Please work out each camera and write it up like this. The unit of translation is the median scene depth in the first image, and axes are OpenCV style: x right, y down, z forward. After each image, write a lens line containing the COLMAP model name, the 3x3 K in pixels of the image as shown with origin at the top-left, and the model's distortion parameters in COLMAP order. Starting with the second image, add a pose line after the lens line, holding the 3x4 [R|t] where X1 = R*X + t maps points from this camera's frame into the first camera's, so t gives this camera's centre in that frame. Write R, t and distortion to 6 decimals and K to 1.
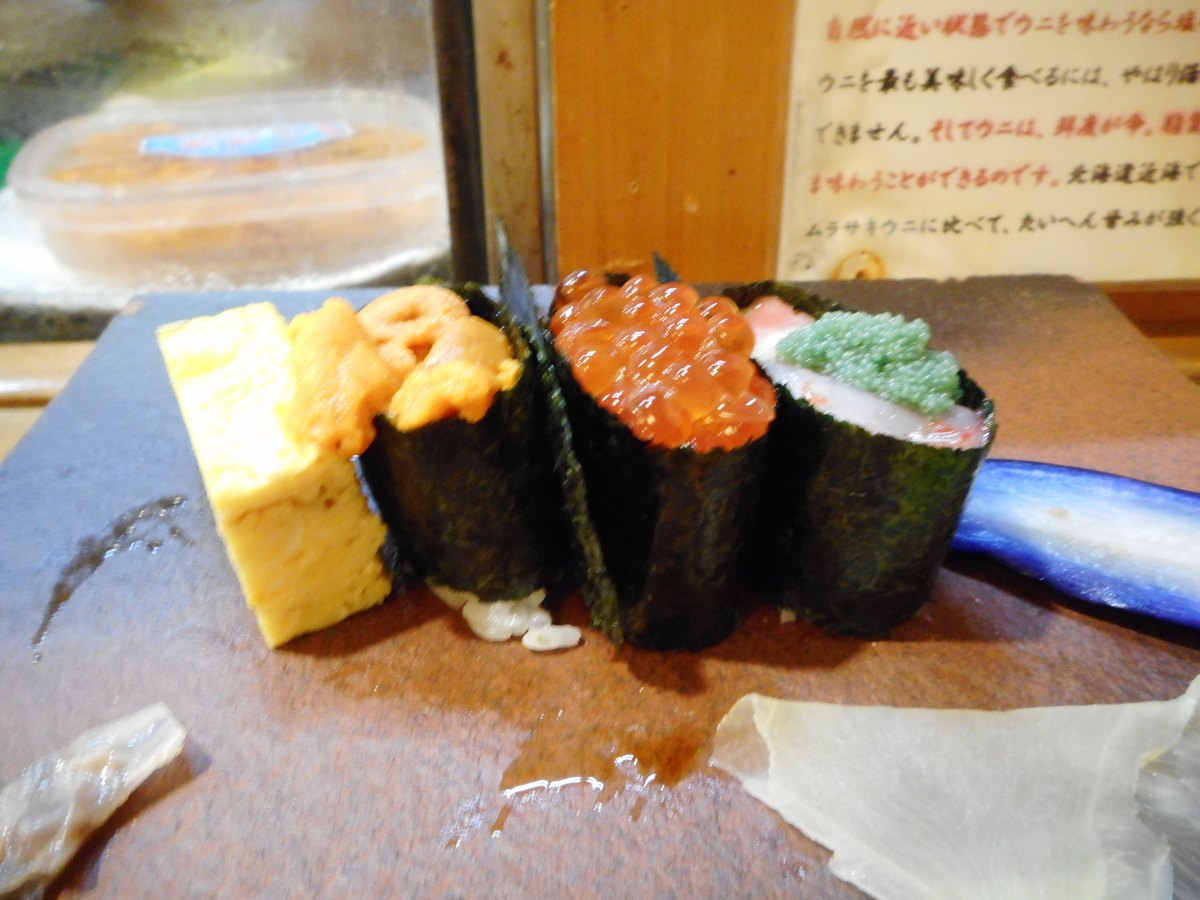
lens RADIAL K [[890.8, 0, 594.9], [0, 890.8, 459.3], [0, 0, 1]] dist [0.003032, -0.003588]
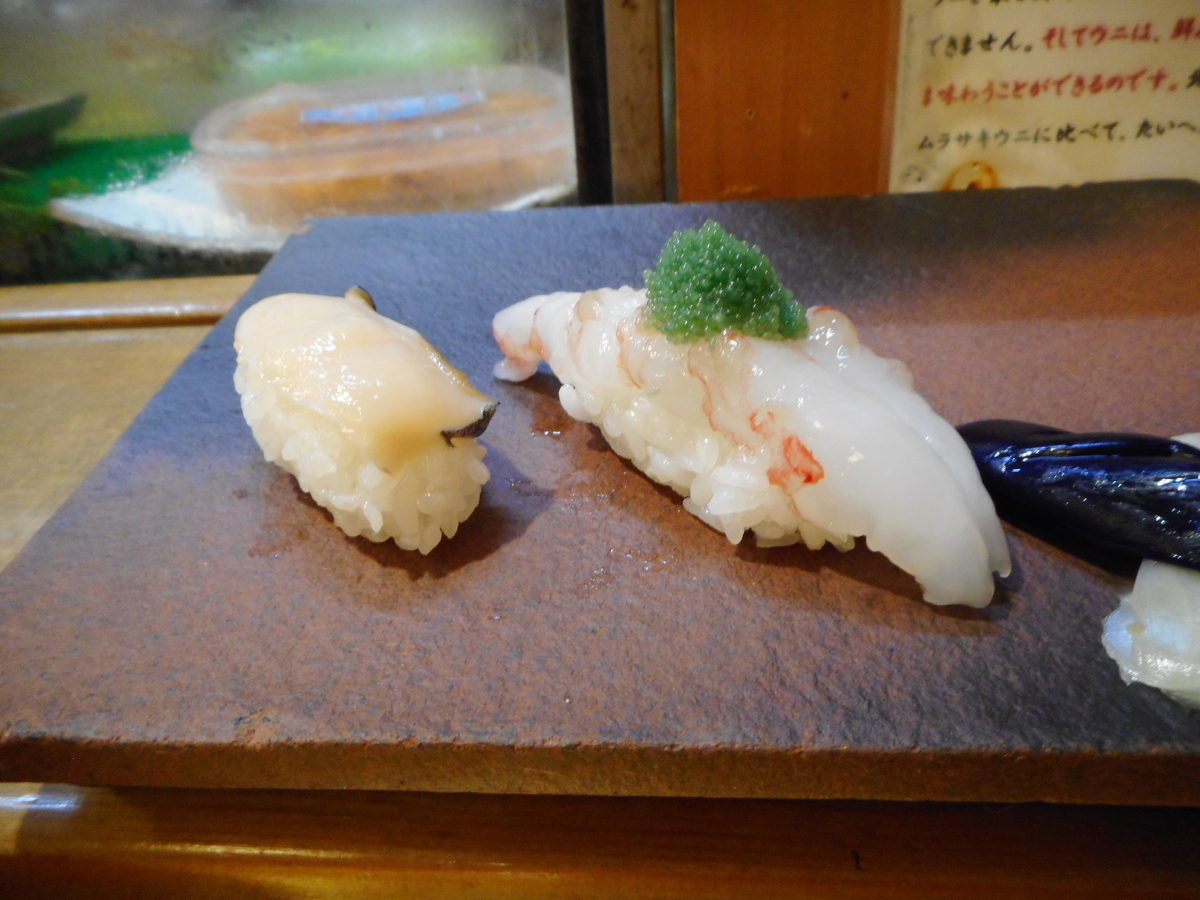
lens RADIAL K [[887.3, 0, 596.6], [0, 887.3, 452.0], [0, 0, 1]] dist [0.008268, -0.016101]
pose [[0.991824, 0.008604, -0.127321, 0.000234], [-0.010075, 0.999890, -0.010913, 0.121206], [0.127213, 0.012107, 0.991802, -0.073113]]
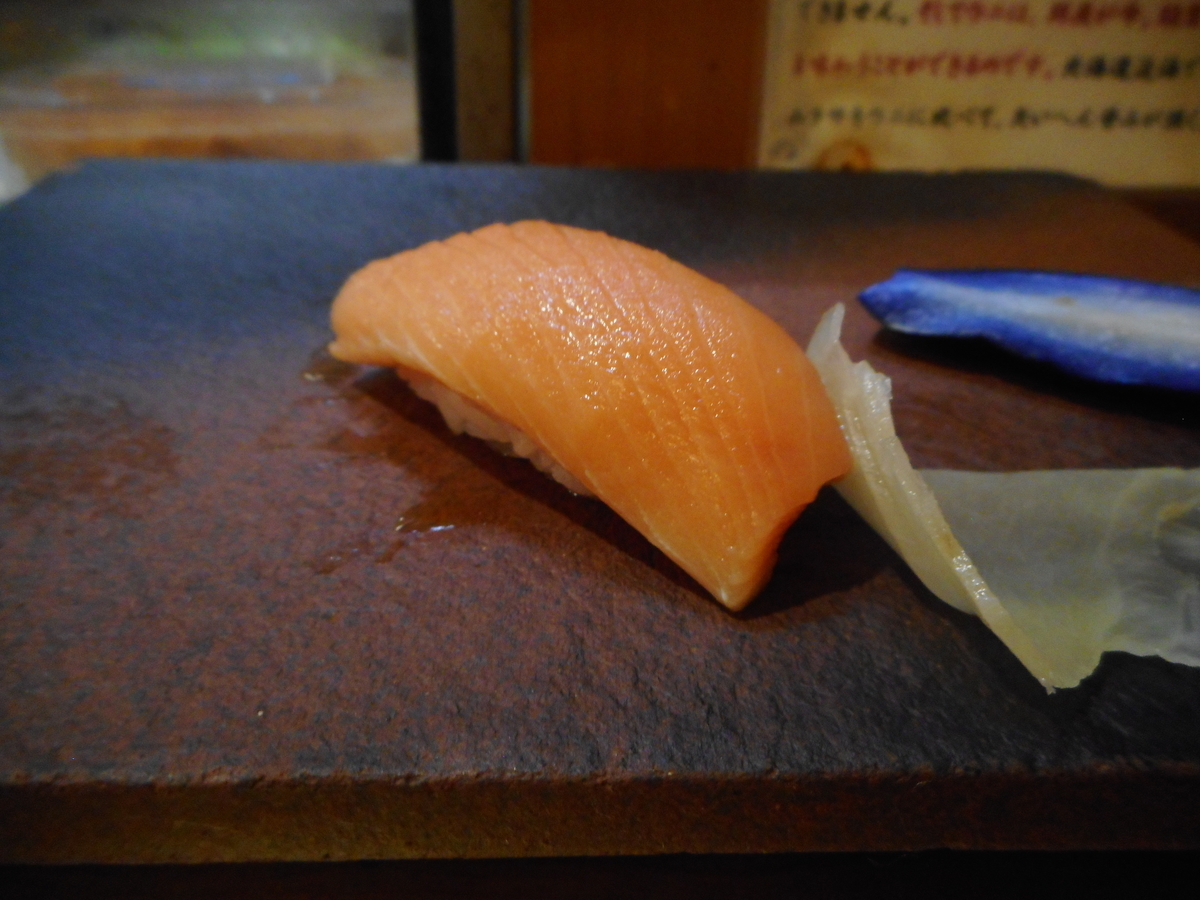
lens RADIAL K [[892.1, 0, 600.0], [0, 892.1, 450.0], [0, 0, 1]] dist [0.008814, -0.009835]
pose [[0.999557, 0.028552, 0.008358, 0.038785], [-0.027858, 0.996884, -0.073804, 0.177574], [-0.010440, 0.073539, 0.997238, 0.079774]]
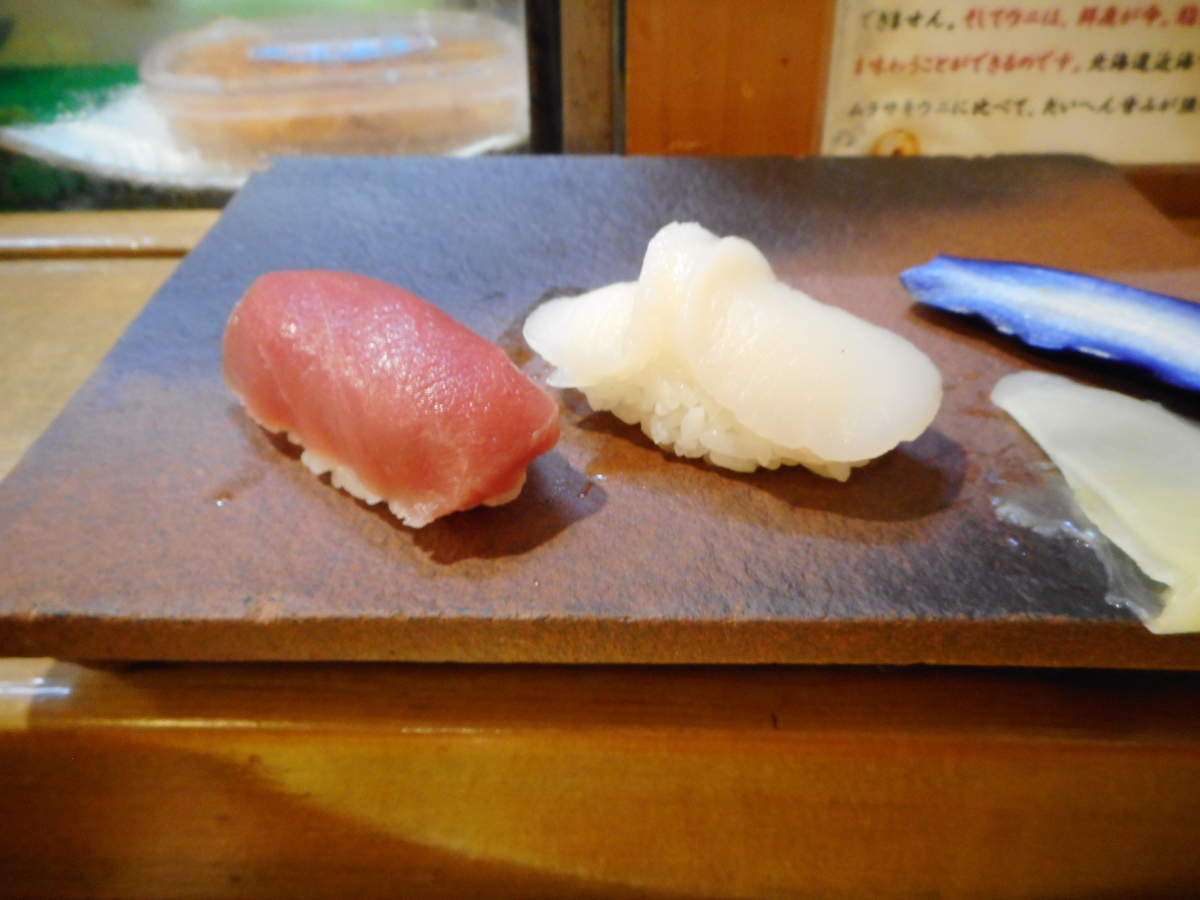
lens RADIAL K [[883.9, 0, 596.7], [0, 883.9, 453.8], [0, 0, 1]] dist [-0.004055, -0.003087]
pose [[0.998239, 0.032036, -0.049919, -0.012066], [-0.030034, 0.998733, 0.040368, 0.144728], [0.051149, -0.038797, 0.997937, -0.149229]]
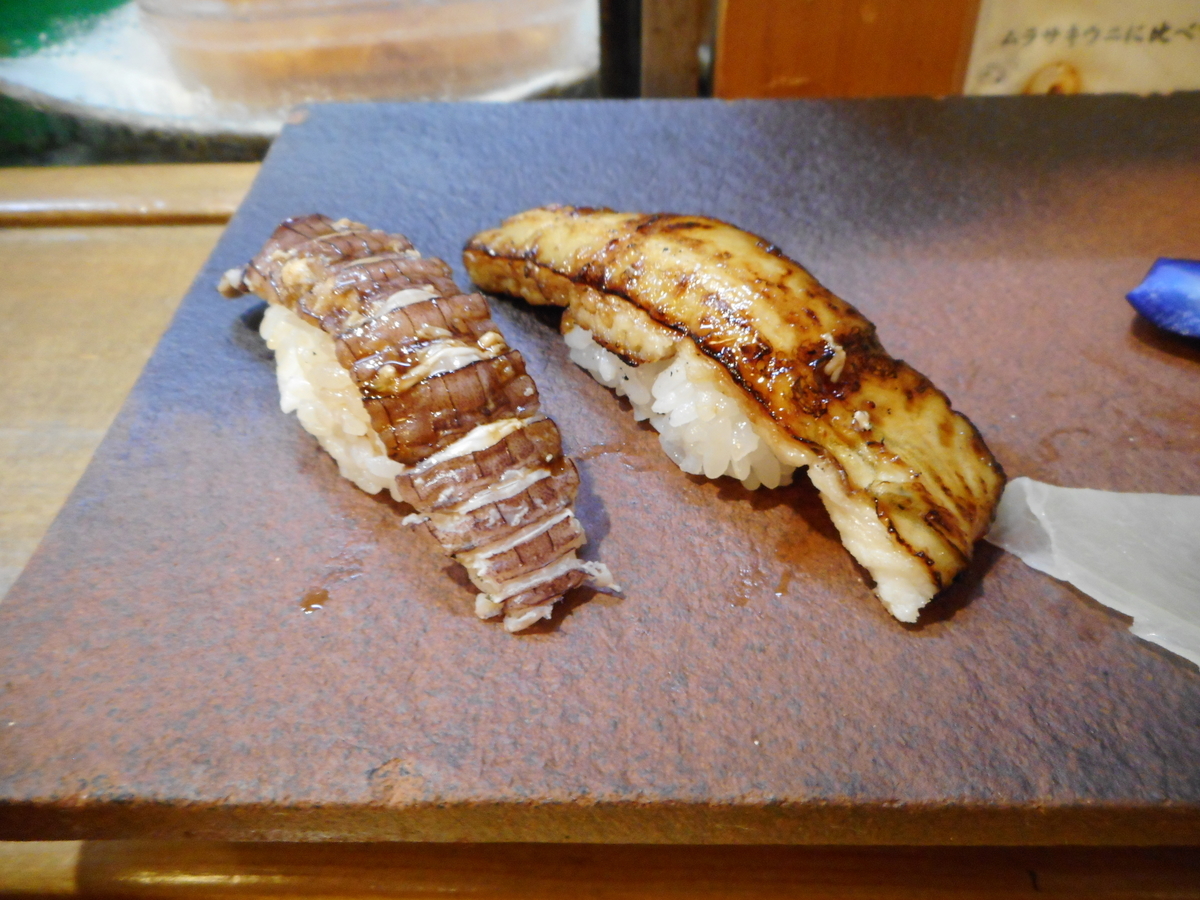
lens RADIAL K [[892.1, 0, 600.0], [0, 892.1, 450.0], [0, 0, 1]] dist [0.008814, -0.009835]
pose [[0.998683, 0.022954, -0.045881, -0.132075], [-0.017057, 0.992010, 0.125000, 0.062563], [0.048384, -0.124053, 0.991095, -0.001860]]
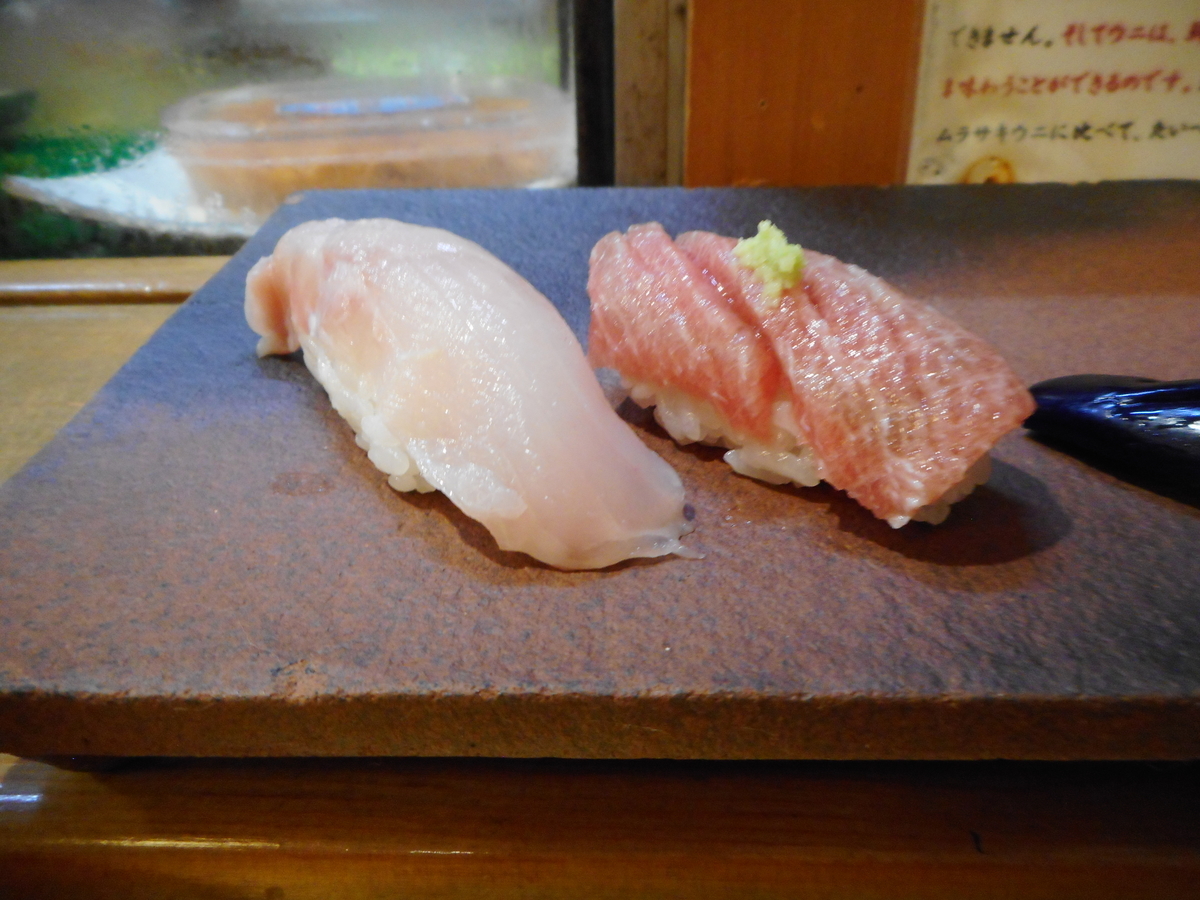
lens RADIAL K [[887.3, 0, 596.6], [0, 887.3, 452.0], [0, 0, 1]] dist [0.008268, -0.016101]
pose [[0.997894, 0.023695, -0.060376, -0.085002], [-0.027465, 0.997674, -0.062390, 0.185246], [0.058757, 0.063917, 0.996224, -0.018499]]
